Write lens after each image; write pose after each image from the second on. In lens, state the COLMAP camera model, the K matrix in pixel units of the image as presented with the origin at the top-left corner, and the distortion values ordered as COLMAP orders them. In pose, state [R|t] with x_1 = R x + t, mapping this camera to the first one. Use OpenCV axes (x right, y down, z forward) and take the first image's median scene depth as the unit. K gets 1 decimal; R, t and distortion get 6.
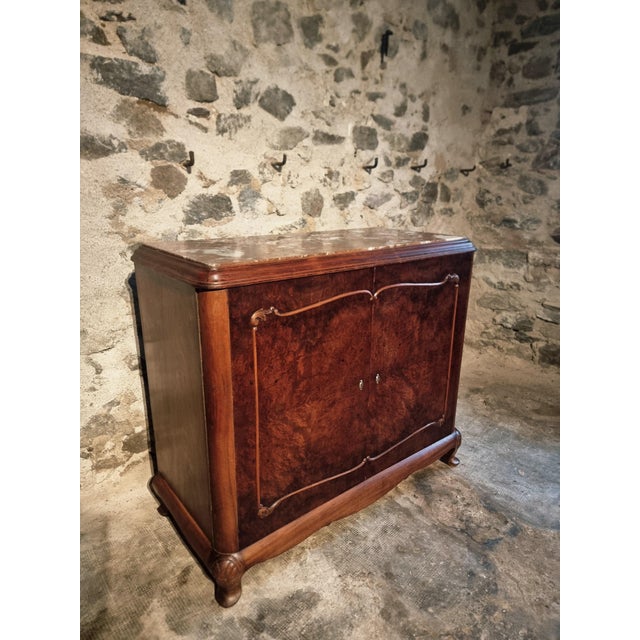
lens RADIAL K [[453.7, 0, 324.8], [0, 453.7, 316.2], [0, 0, 1]] dist [0.064175, -0.065108]
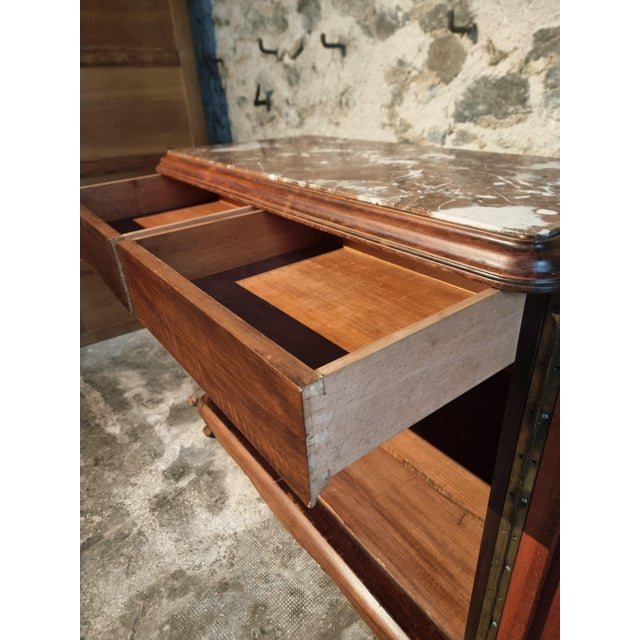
lens RADIAL K [[453.7, 0, 314.6], [0, 453.7, 323.0], [0, 0, 1]] dist [0.064175, -0.065108]
pose [[-0.070046, 0.460020, -0.885141, 0.520947], [-0.241389, 0.853133, 0.462487, -0.209872], [0.967897, 0.246059, 0.051285, 0.813077]]
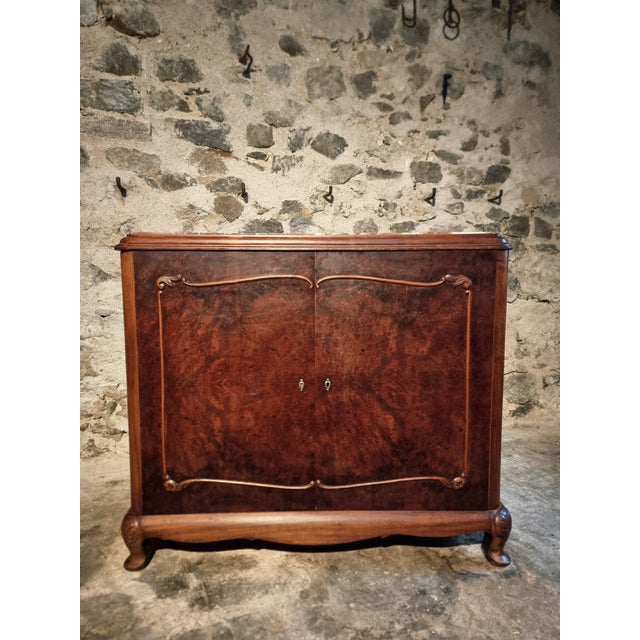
lens RADIAL K [[453.7, 0, 318.7], [0, 453.7, 320.0], [0, 0, 1]] dist [0.064175, -0.065108]
pose [[0.904410, 0.026980, -0.425811, 0.408970], [-0.106197, 0.980826, -0.163412, 0.179059], [0.413238, 0.193011, 0.889933, 0.037337]]
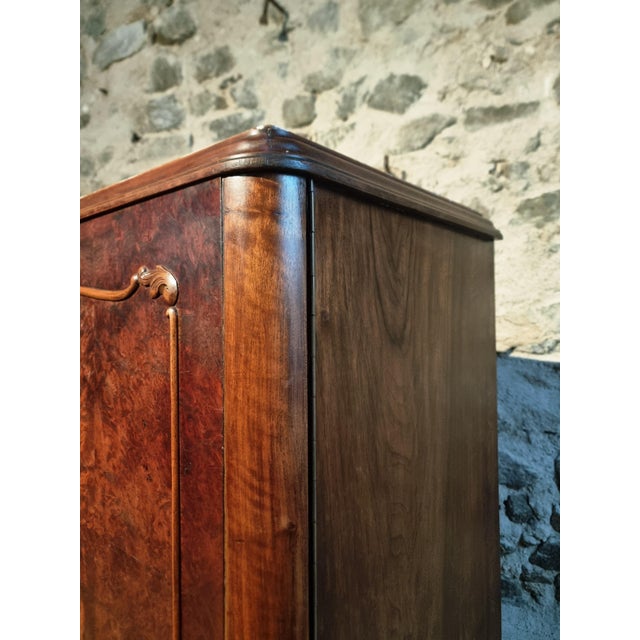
lens RADIAL K [[469.5, 0, 317.4], [0, 469.5, 316.4], [0, 0, 1]] dist [0.065440, -0.065136]
pose [[0.380926, -0.020843, -0.924371, 0.584686], [-0.247805, 0.960870, -0.123784, 0.002803], [0.890780, 0.276216, 0.360855, 0.761978]]
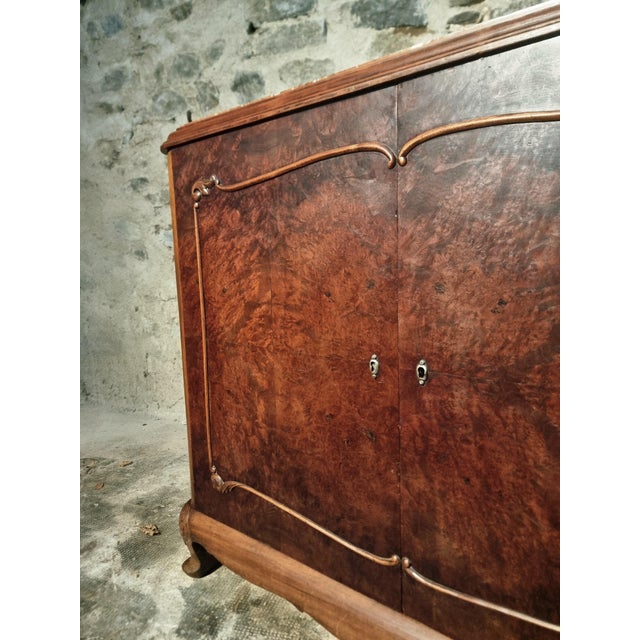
lens RADIAL K [[453.7, 0, 314.9], [0, 453.7, 314.0], [0, 0, 1]] dist [0.064175, -0.065108]
pose [[0.421873, 0.084970, -0.902664, 0.390515], [-0.218516, 0.975779, -0.010274, 0.137328], [0.879928, 0.201581, 0.430222, 0.492694]]
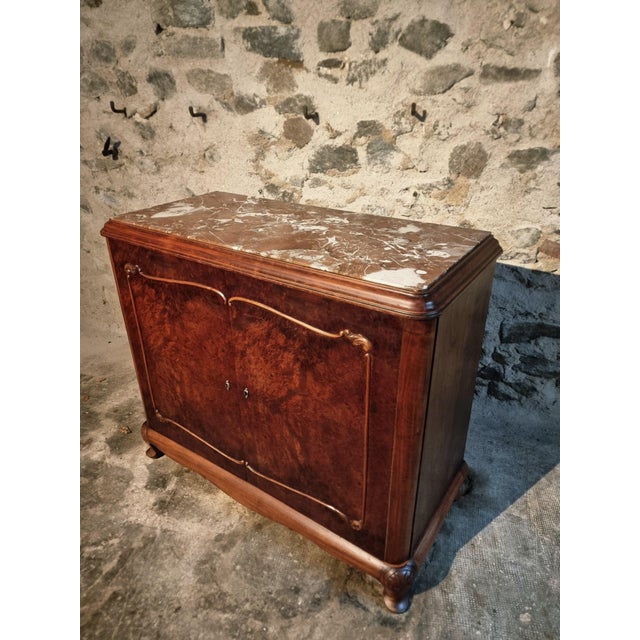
lens RADIAL K [[469.5, 0, 311.6], [0, 469.5, 320.3], [0, 0, 1]] dist [0.065440, -0.065136]
pose [[0.478830, 0.385918, -0.788536, 0.738783], [-0.226842, 0.922085, 0.313531, -0.227916], [0.848095, 0.028745, 0.529064, 0.399466]]
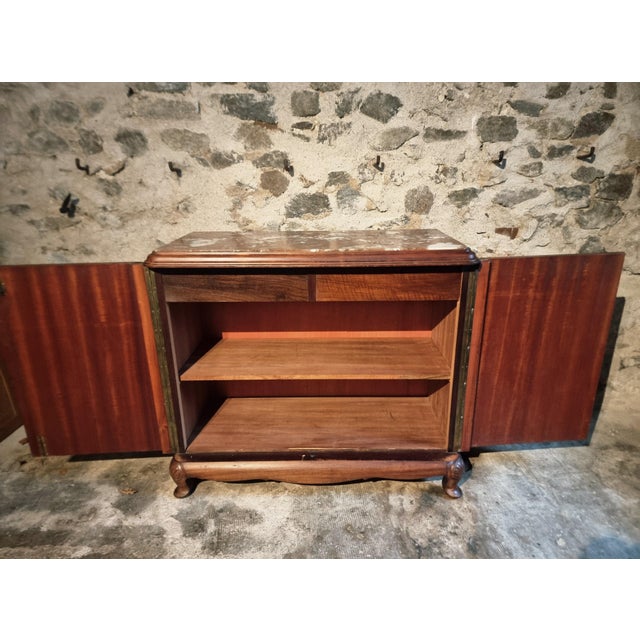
lens RADIAL K [[453.7, 0, 320.9], [0, 453.7, 326.4], [0, 0, 1]] dist [0.064175, -0.065108]
pose [[0.751177, 0.202158, -0.628383, 0.611180], [-0.165509, 0.979222, 0.117175, -0.068449], [0.639015, 0.015984, 0.769029, 0.097742]]
